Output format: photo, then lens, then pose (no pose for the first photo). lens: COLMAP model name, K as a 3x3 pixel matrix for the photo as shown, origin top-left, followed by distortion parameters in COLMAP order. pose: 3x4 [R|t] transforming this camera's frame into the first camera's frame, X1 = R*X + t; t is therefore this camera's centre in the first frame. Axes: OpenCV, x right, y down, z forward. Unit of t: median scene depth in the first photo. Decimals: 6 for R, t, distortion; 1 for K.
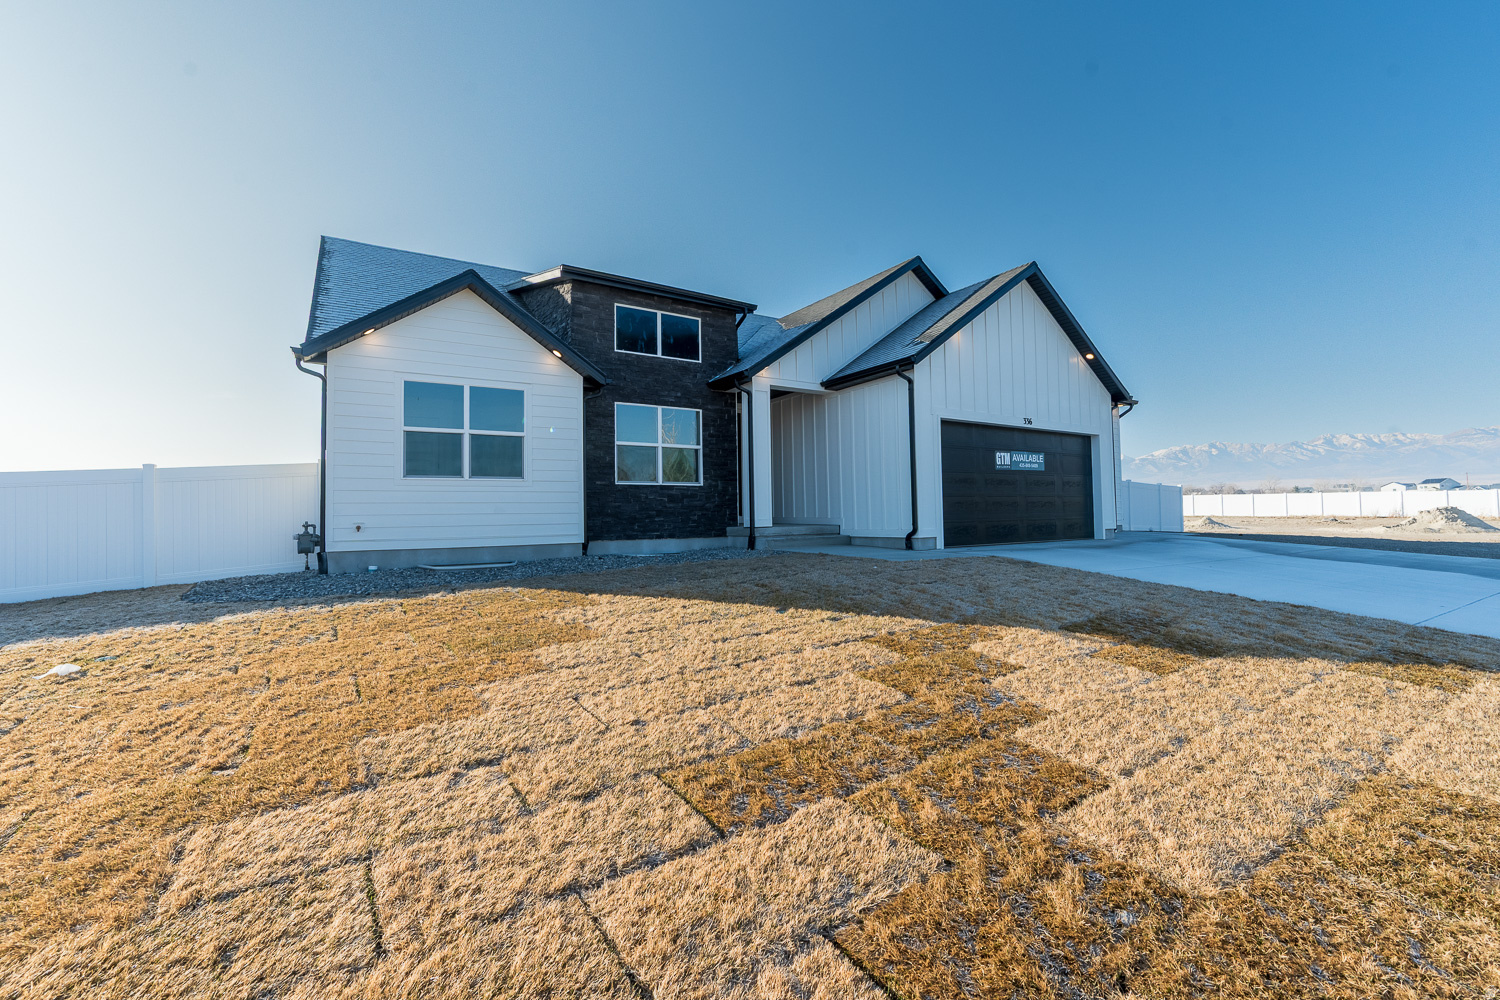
lens RADIAL K [[654.8, 0, 773.7], [0, 654.8, 494.8], [0, 0, 1]] dist [-0.014764, 0.000041]
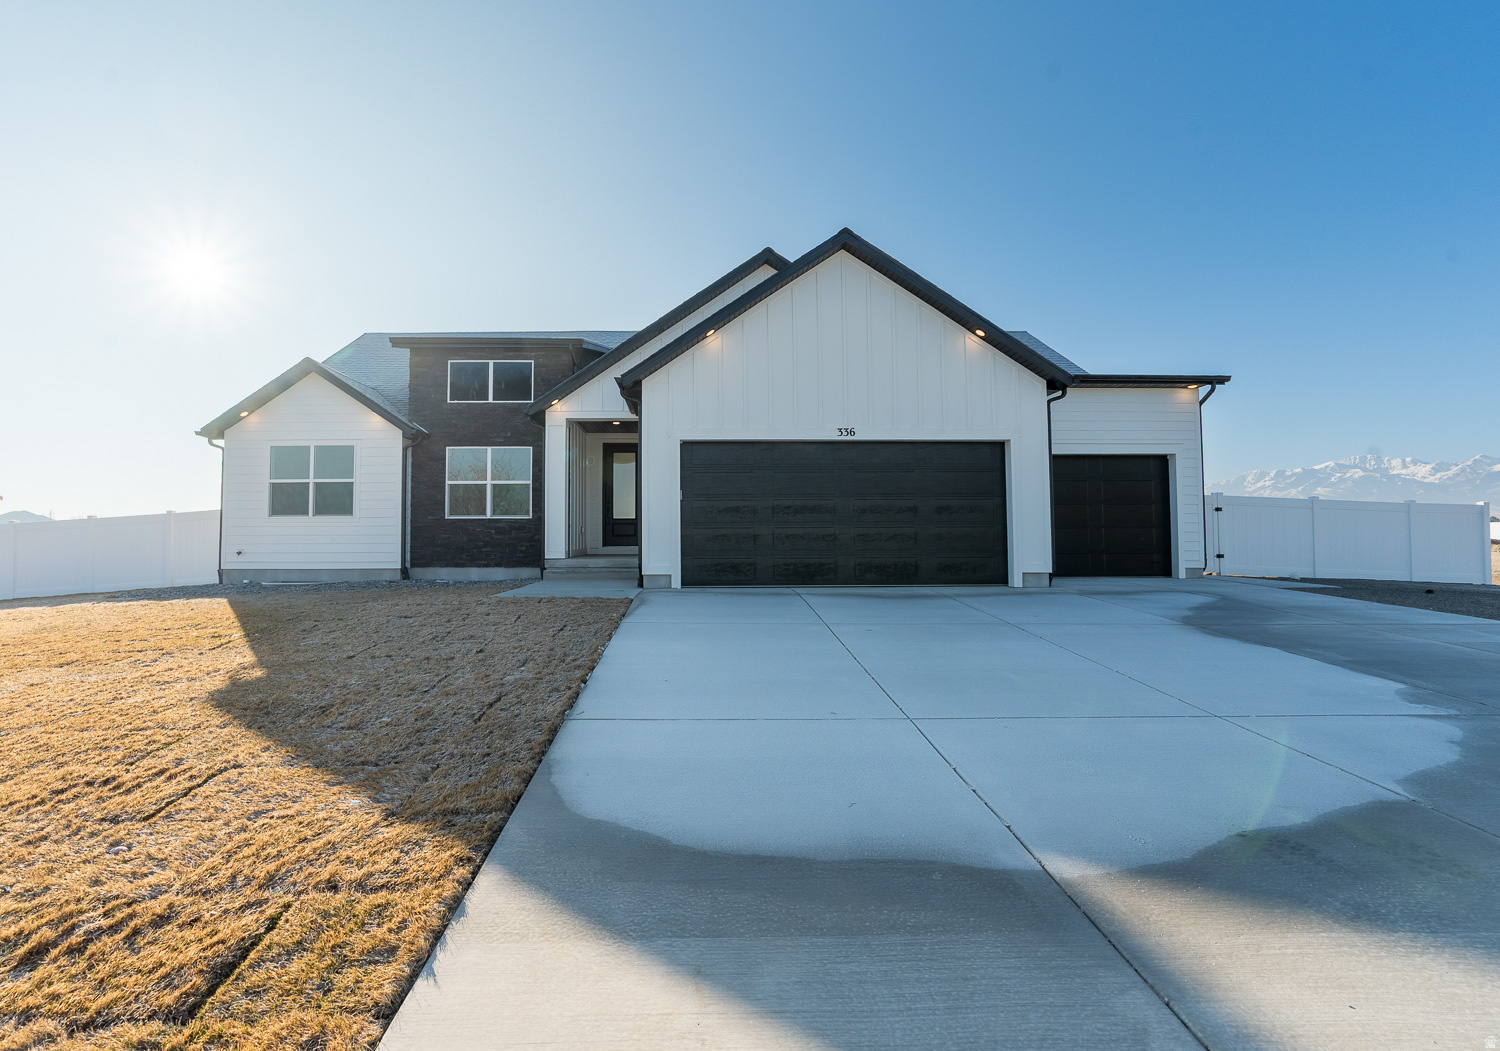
lens RADIAL K [[661.0, 0, 750.0], [0, 661.0, 525.5], [0, 0, 1]] dist [-0.023025, 0.000065]
pose [[0.850384, -0.003707, -0.526149, 0.815944], [0.010494, 0.999896, 0.009915, -0.009895], [0.526058, -0.013953, 0.850334, 0.296819]]
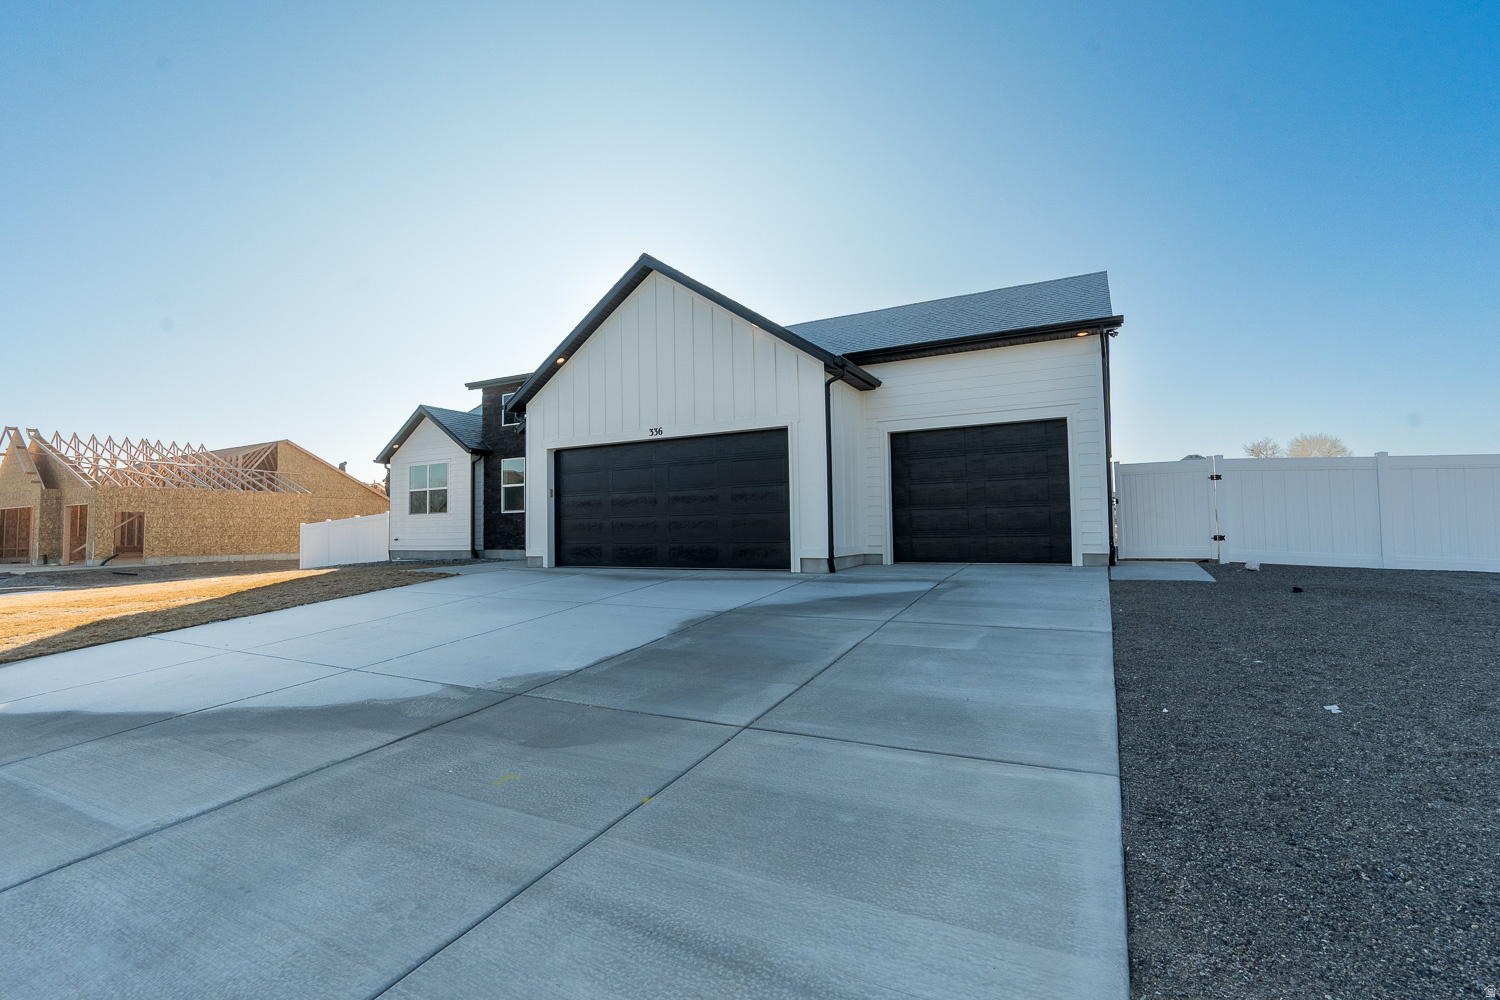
lens RADIAL K [[654.8, 0, 773.7], [0, 654.8, 494.8], [0, 0, 1]] dist [-0.014764, 0.000041]
pose [[0.509005, -0.035956, -0.860013, 1.398356], [0.044176, 0.998902, -0.015617, -0.006561], [0.859630, -0.030042, 0.510034, 0.763825]]
